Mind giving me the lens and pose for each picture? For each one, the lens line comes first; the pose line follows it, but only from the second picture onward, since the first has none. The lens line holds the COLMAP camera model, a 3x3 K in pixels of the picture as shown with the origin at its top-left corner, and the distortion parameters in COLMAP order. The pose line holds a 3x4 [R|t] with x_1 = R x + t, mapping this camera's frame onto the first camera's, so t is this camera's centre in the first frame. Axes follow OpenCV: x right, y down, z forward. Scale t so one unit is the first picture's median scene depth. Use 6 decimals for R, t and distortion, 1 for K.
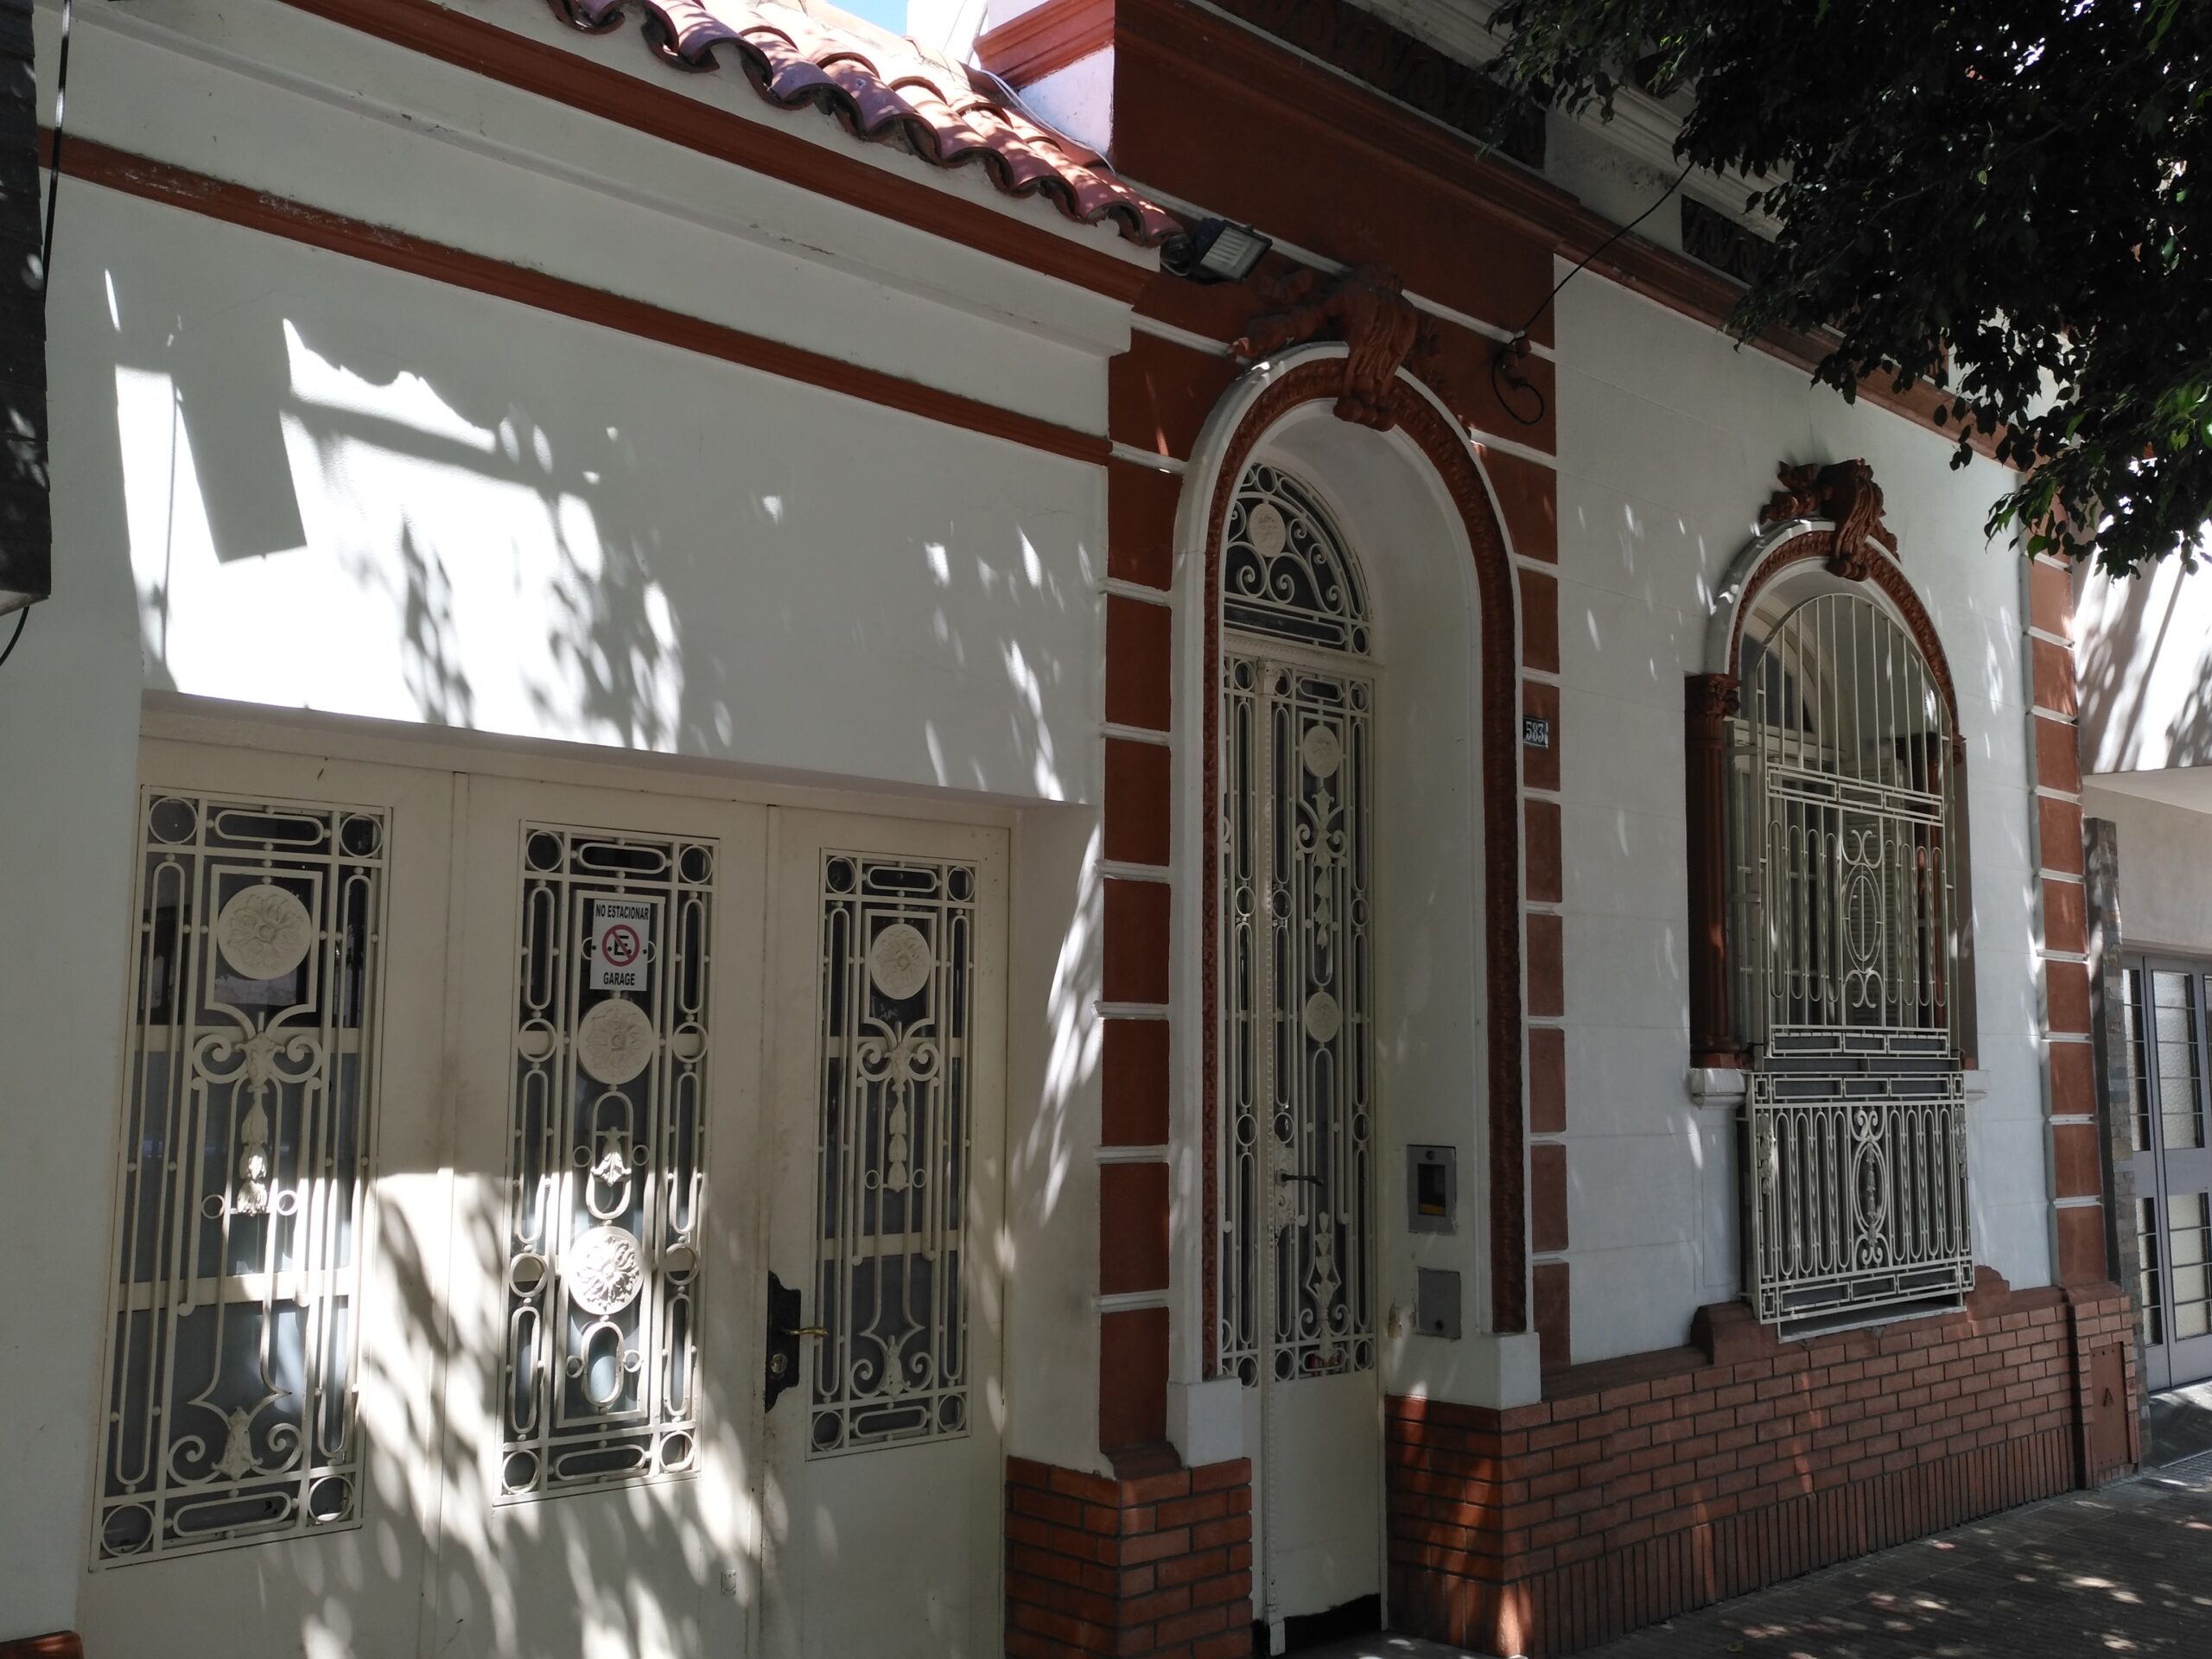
lens RADIAL K [[2024.4, 0, 1106.0], [0, 2024.4, 829.5], [0, 0, 1]] dist [-0.001775, -0.422593]
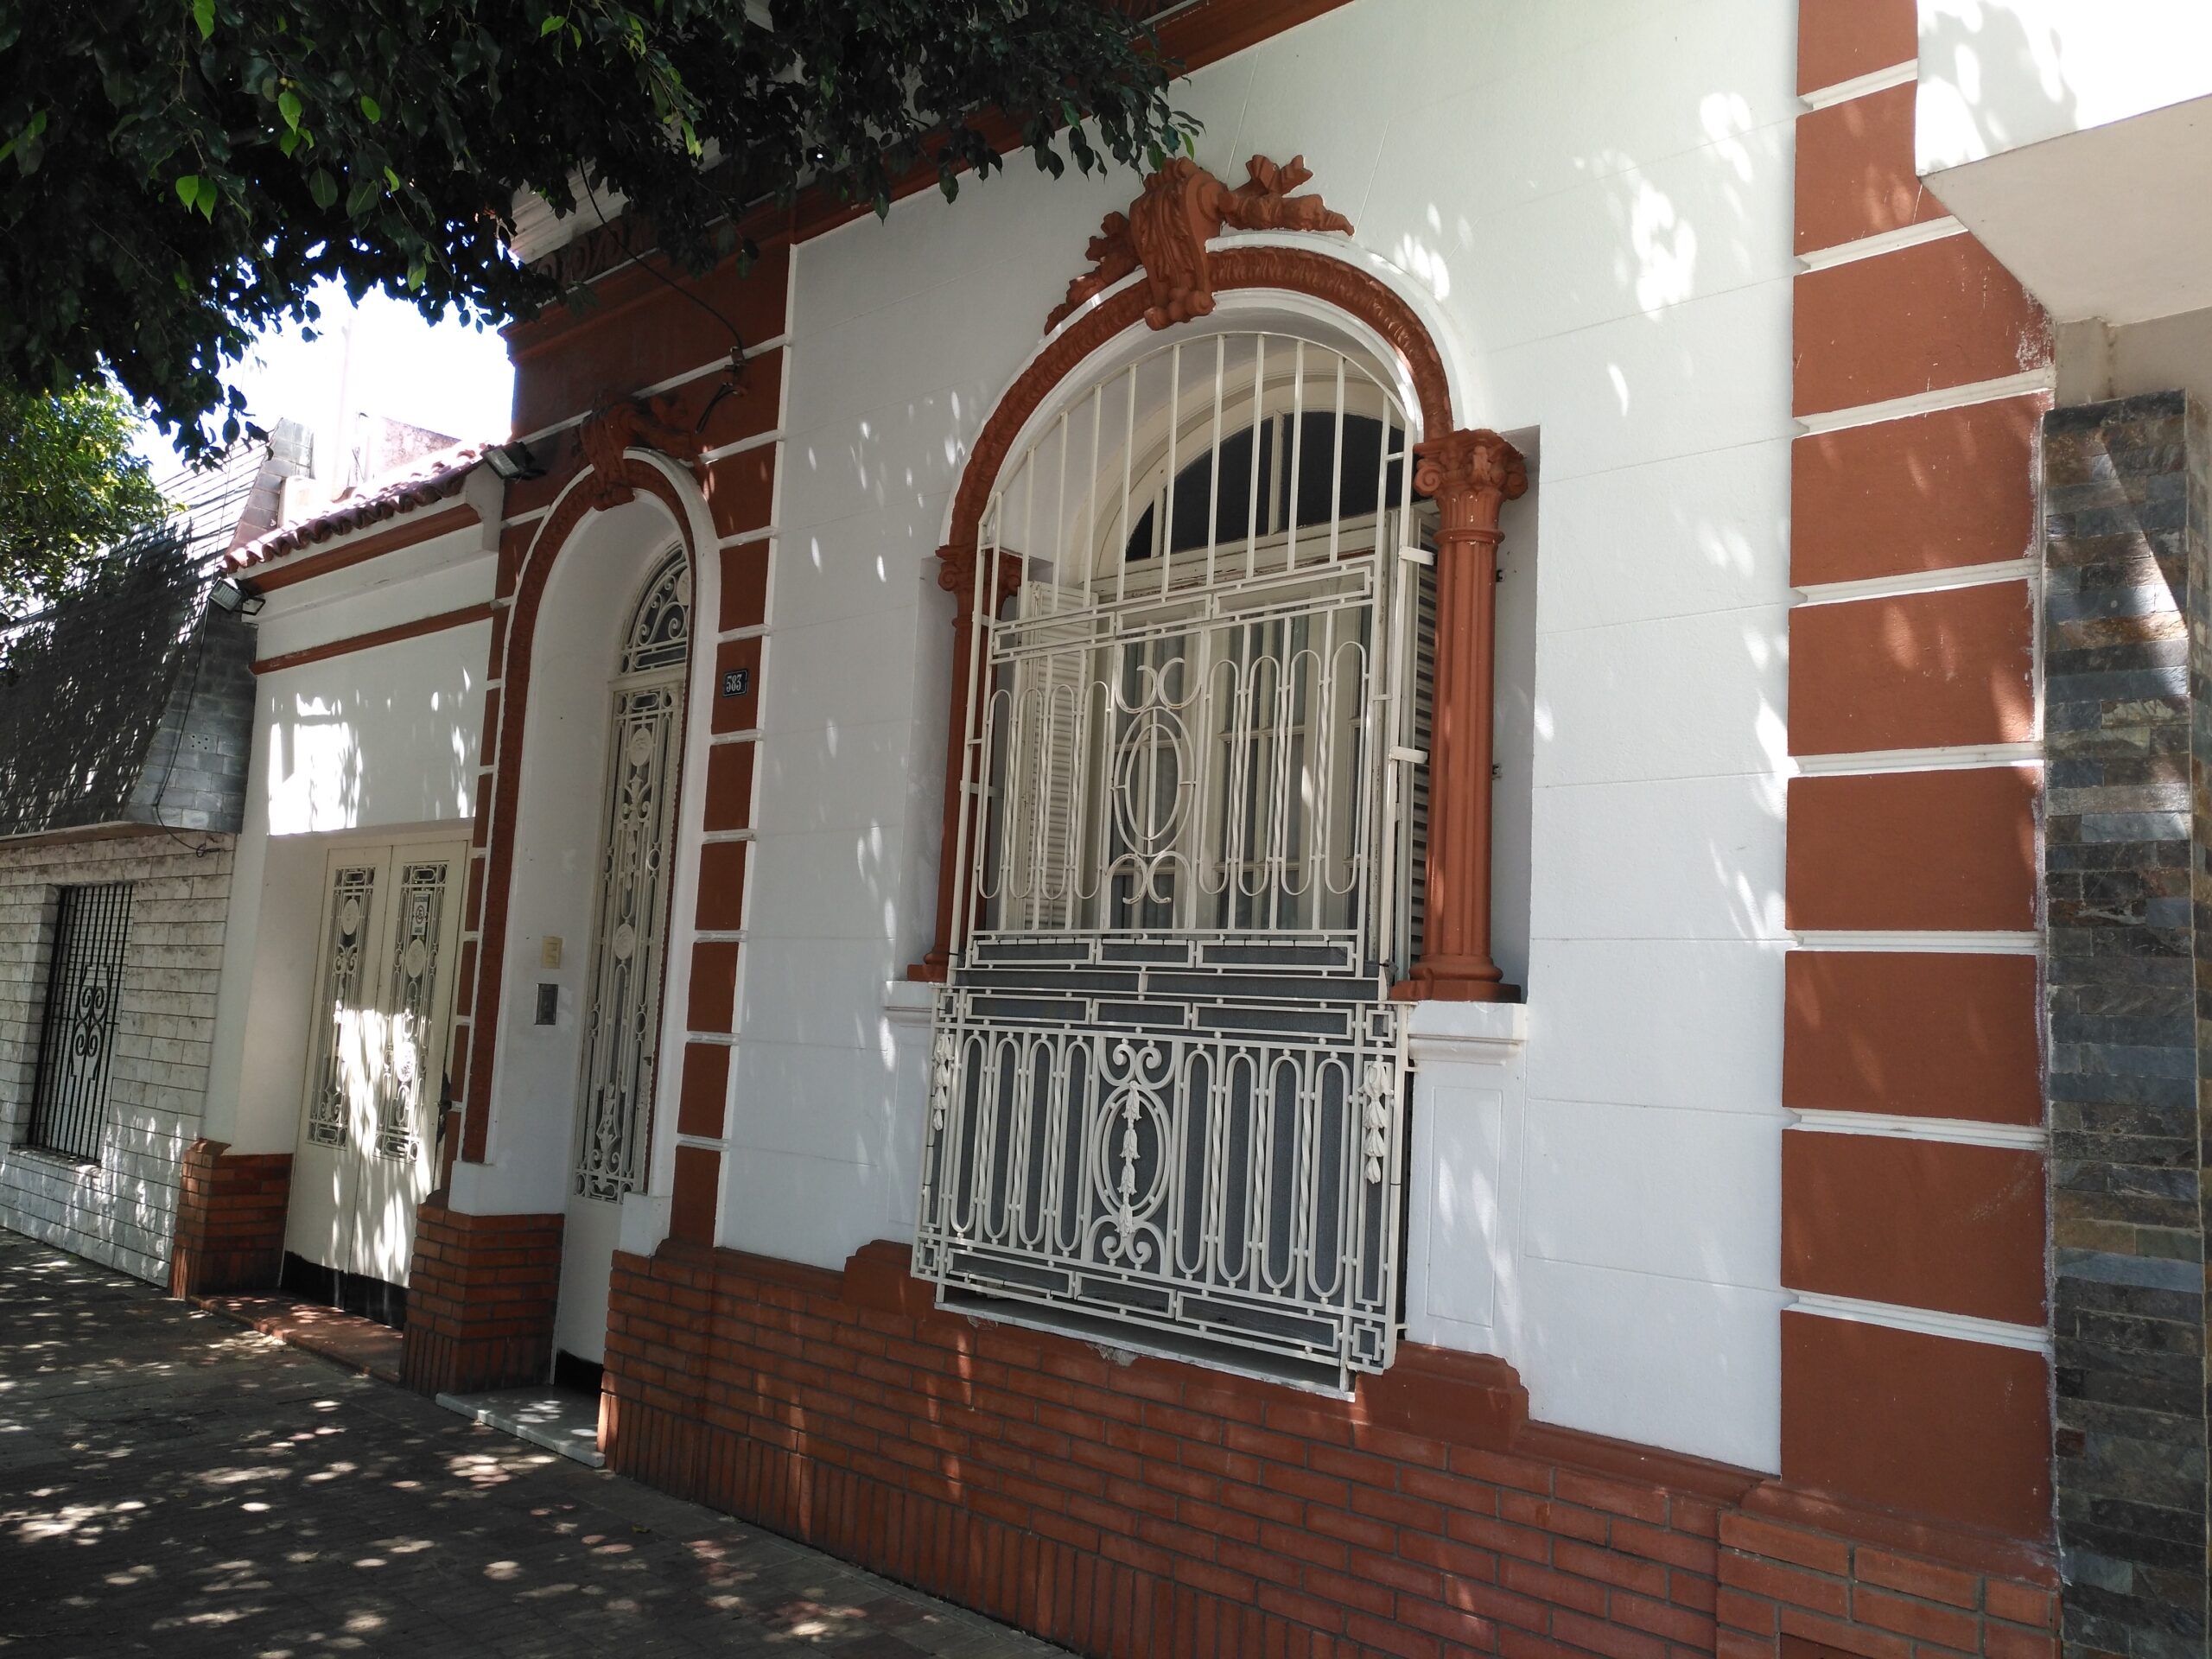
lens RADIAL K [[1709.2, 0, 1110.7], [0, 1709.2, 839.6], [0, 0, 1]] dist [-0.002270, -0.001861]
pose [[0.111322, -0.114685, -0.987145, 1.024724], [0.067768, 0.991883, -0.107593, 0.136192], [0.991471, -0.054919, 0.118190, 0.947172]]
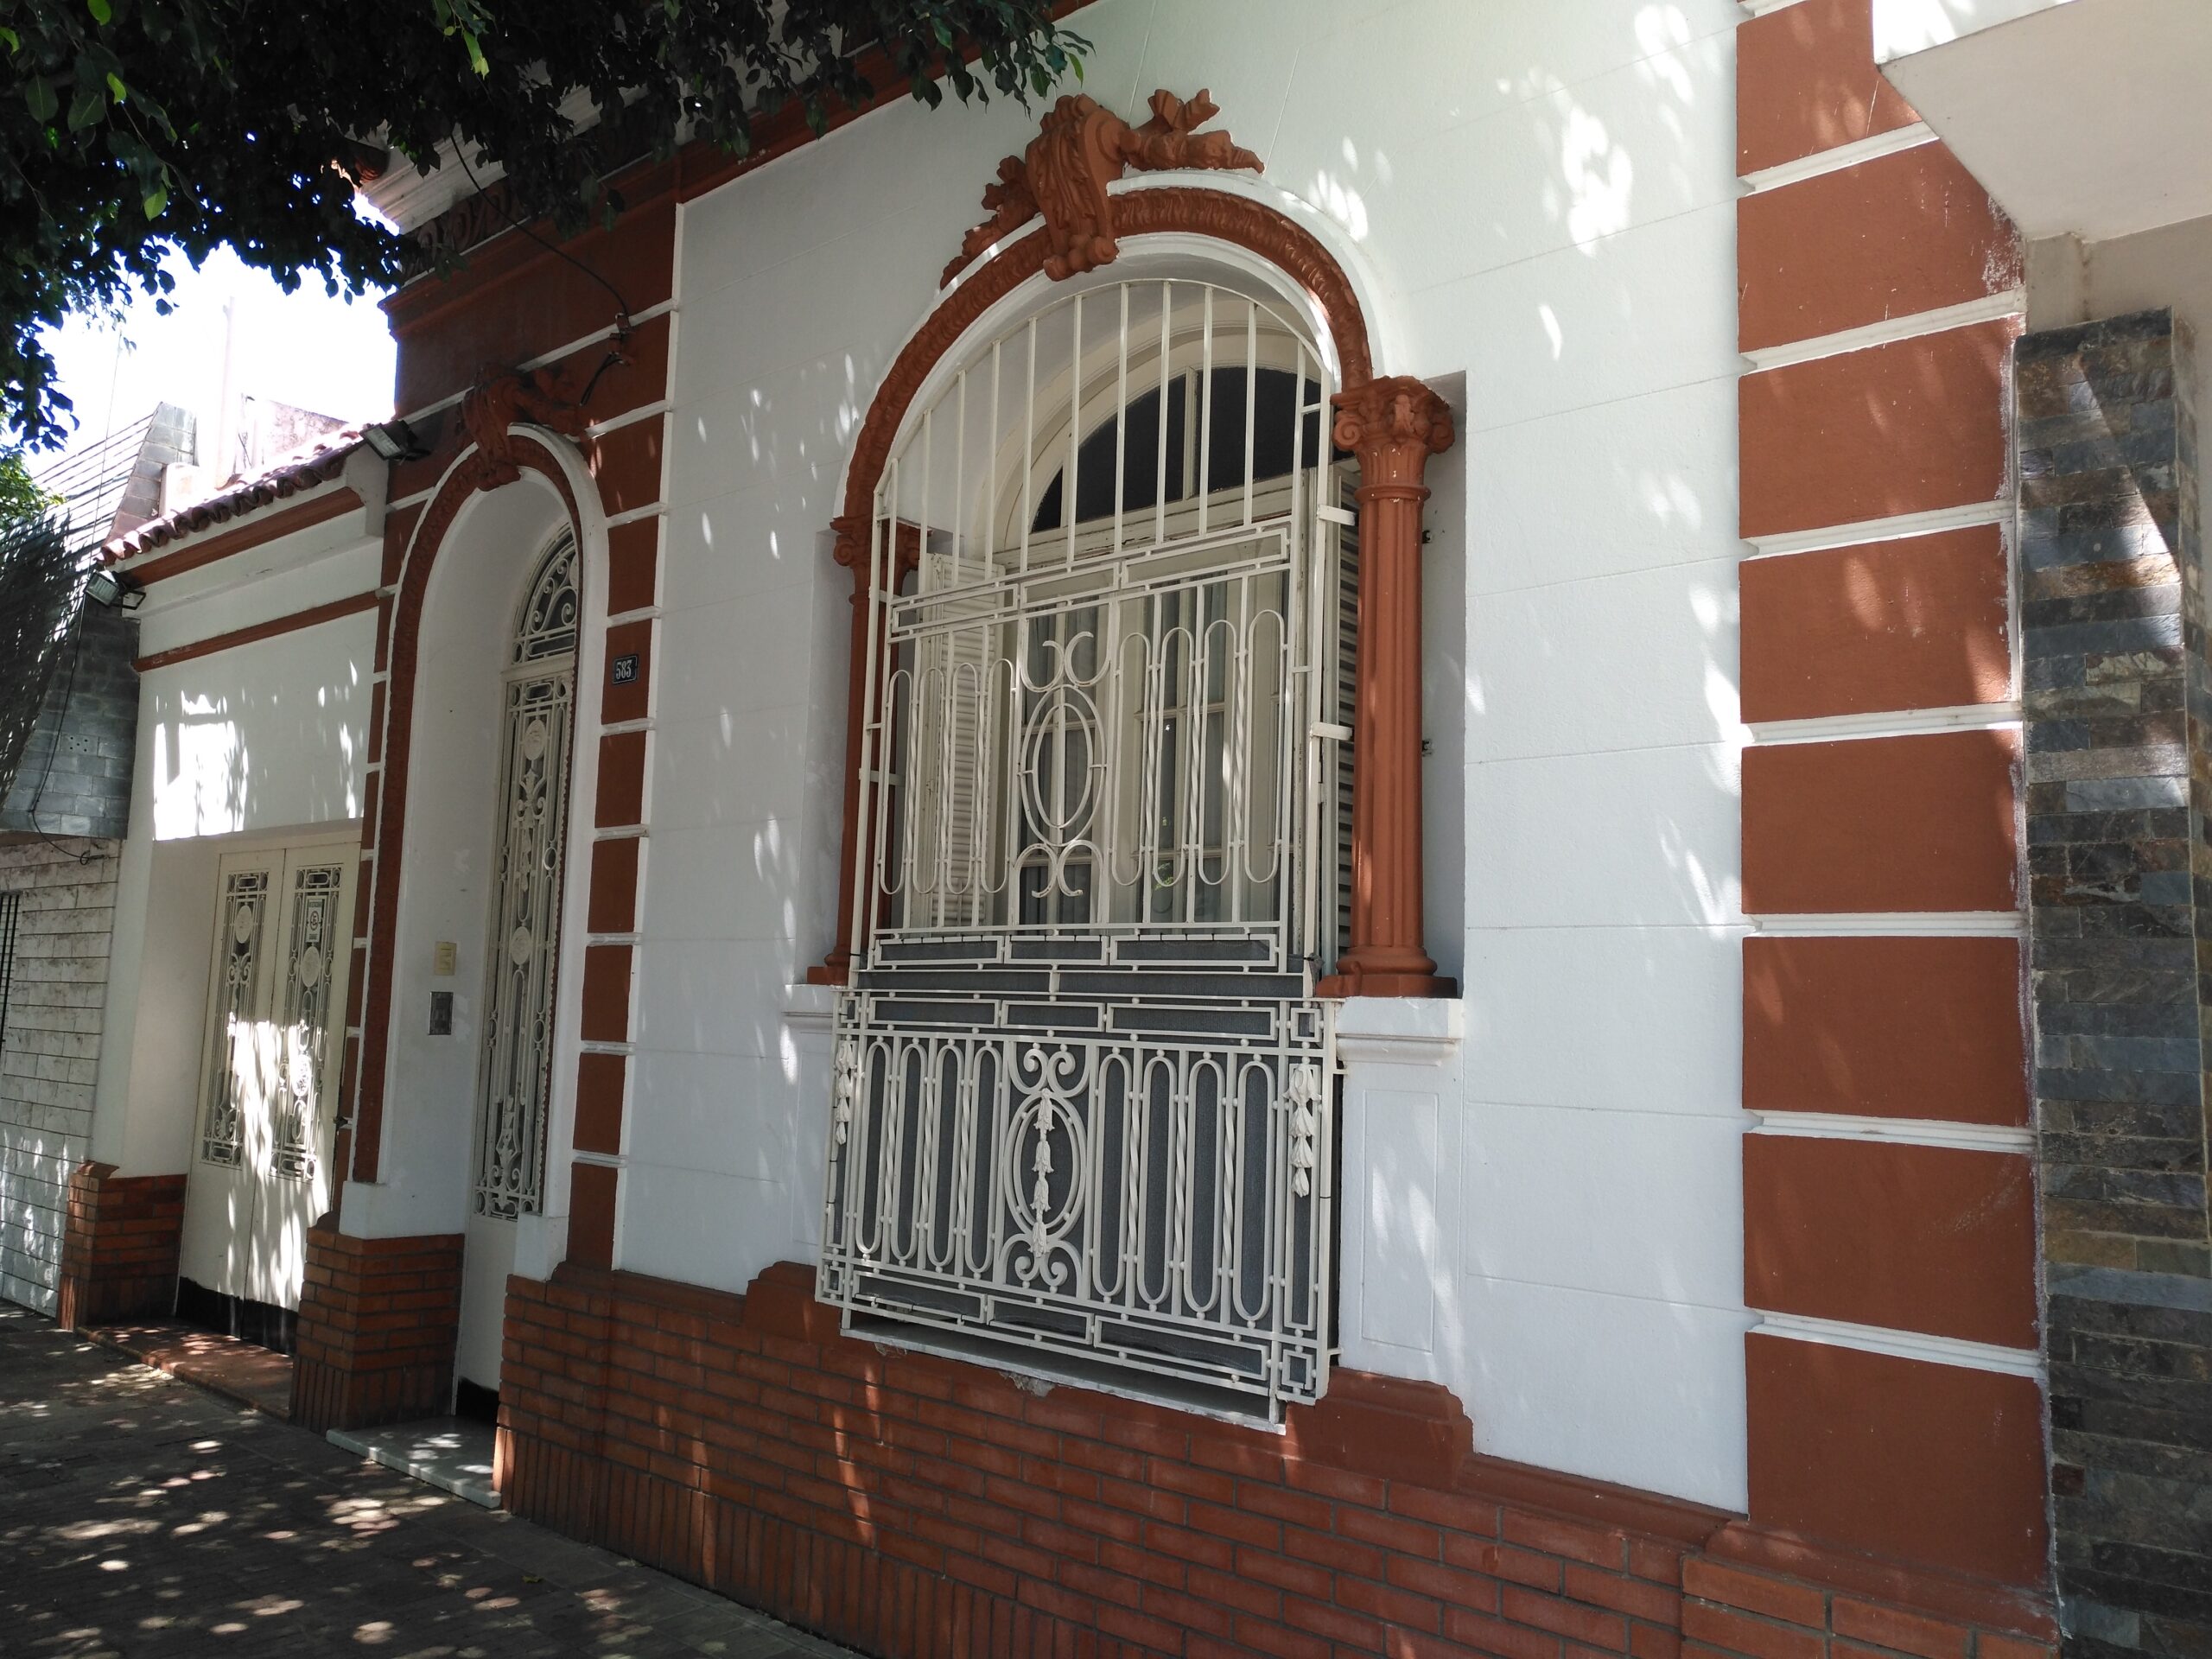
lens RADIAL K [[1688.5, 0, 1106.0], [0, 1688.5, 829.5], [0, 0, 1]] dist [0.000973, -0.007027]
pose [[0.131849, -0.115472, -0.984521, 0.975091], [0.089266, 0.990540, -0.104223, 0.131555], [0.987242, -0.074143, 0.140909, 0.970784]]
